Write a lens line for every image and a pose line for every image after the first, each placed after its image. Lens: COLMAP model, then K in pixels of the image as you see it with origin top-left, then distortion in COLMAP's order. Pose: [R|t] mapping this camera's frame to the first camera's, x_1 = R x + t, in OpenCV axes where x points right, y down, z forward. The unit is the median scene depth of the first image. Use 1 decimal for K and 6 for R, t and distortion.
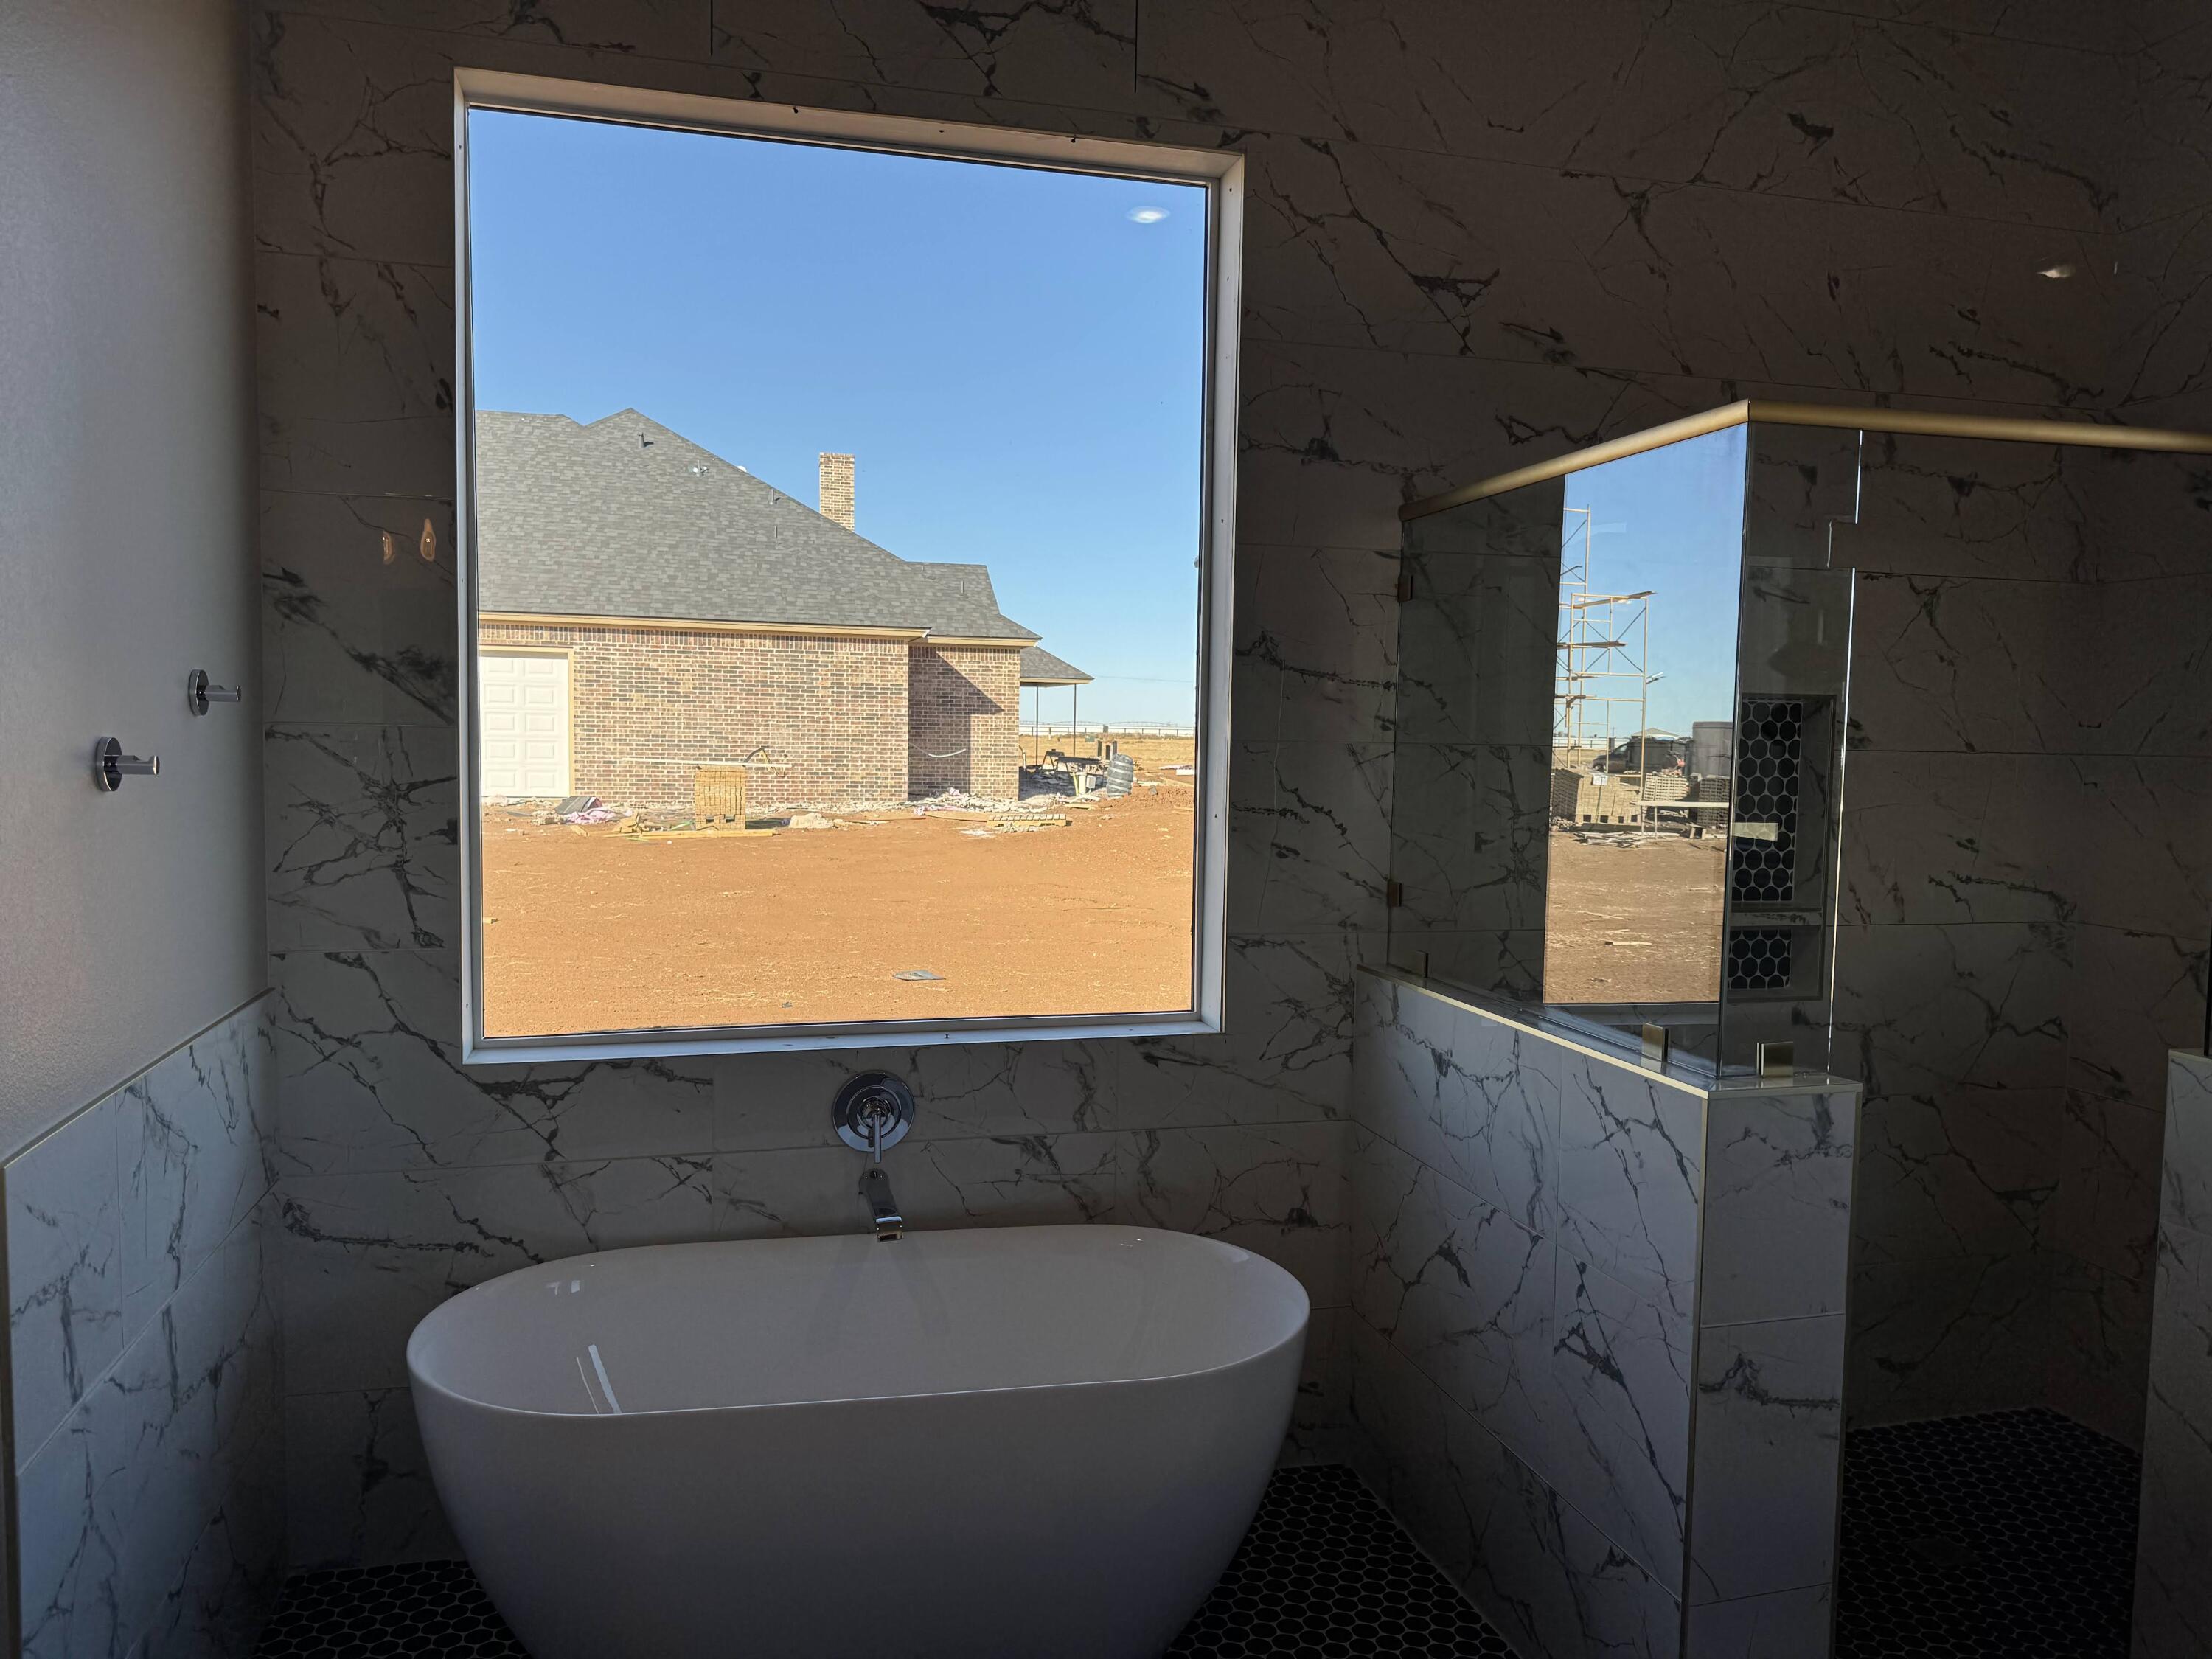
lens RADIAL K [[1567.4, 0, 1093.1], [0, 1567.4, 834.0], [0, 0, 1]] dist [0.081619, -0.108368]
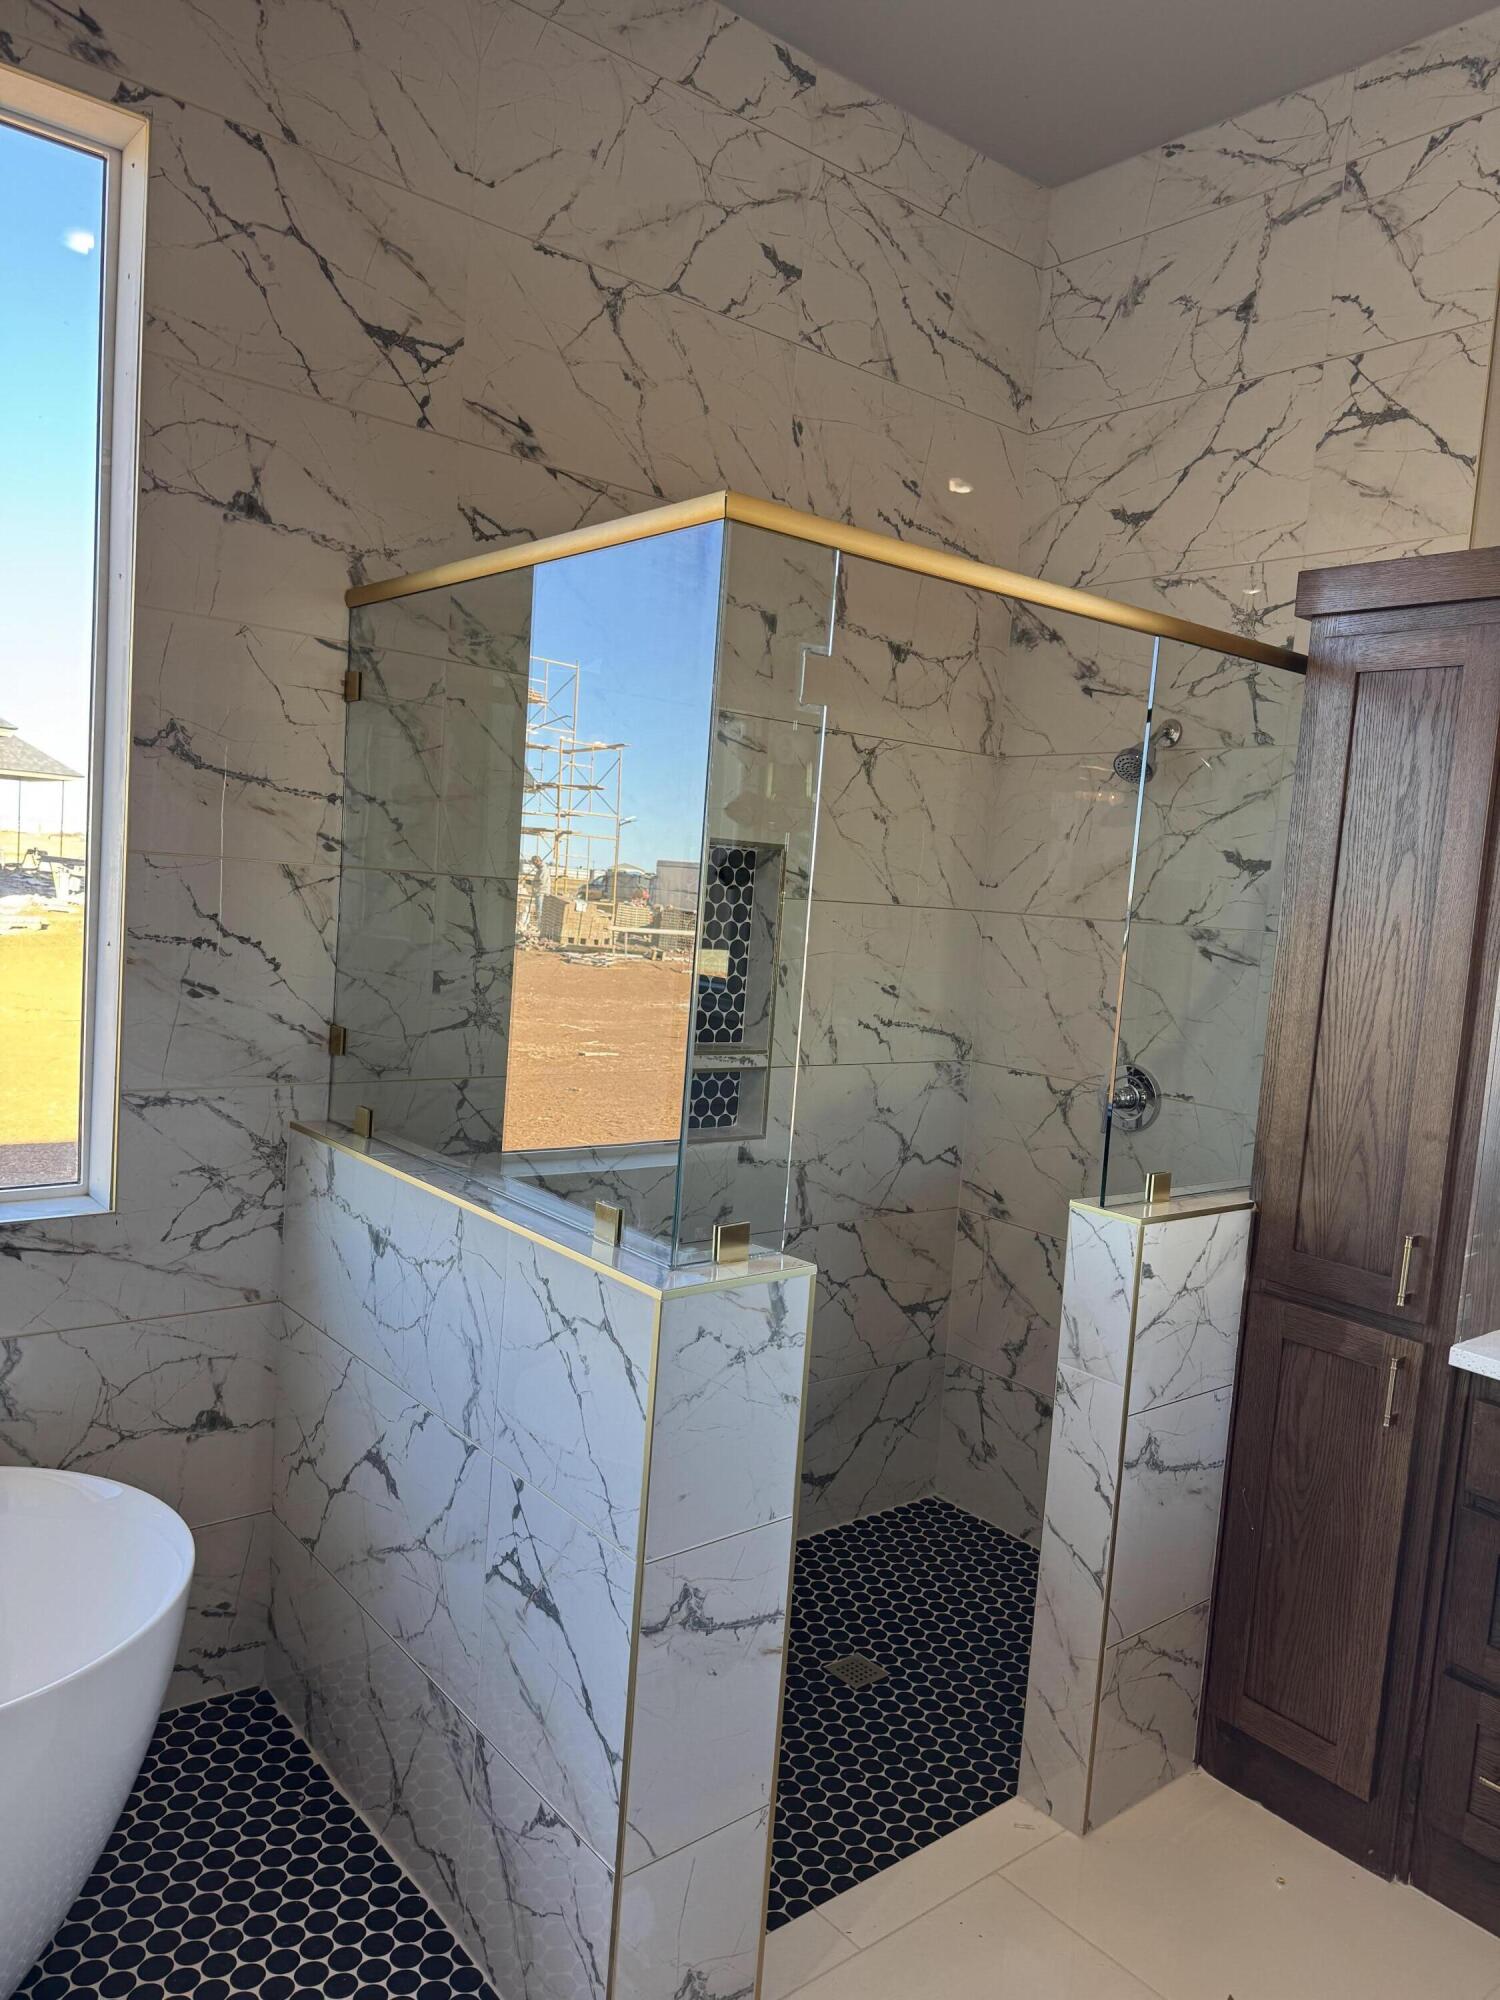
lens RADIAL K [[1417.1, 0, 760.0], [0, 1417.1, 1015.5], [0, 0, 1]] dist [0.081619, -0.108368]
pose [[0.905847, 0.009480, 0.423499, 0.069981], [-0.029683, 0.998713, 0.041134, -0.015284], [-0.422564, -0.049832, 0.904962, 0.186041]]
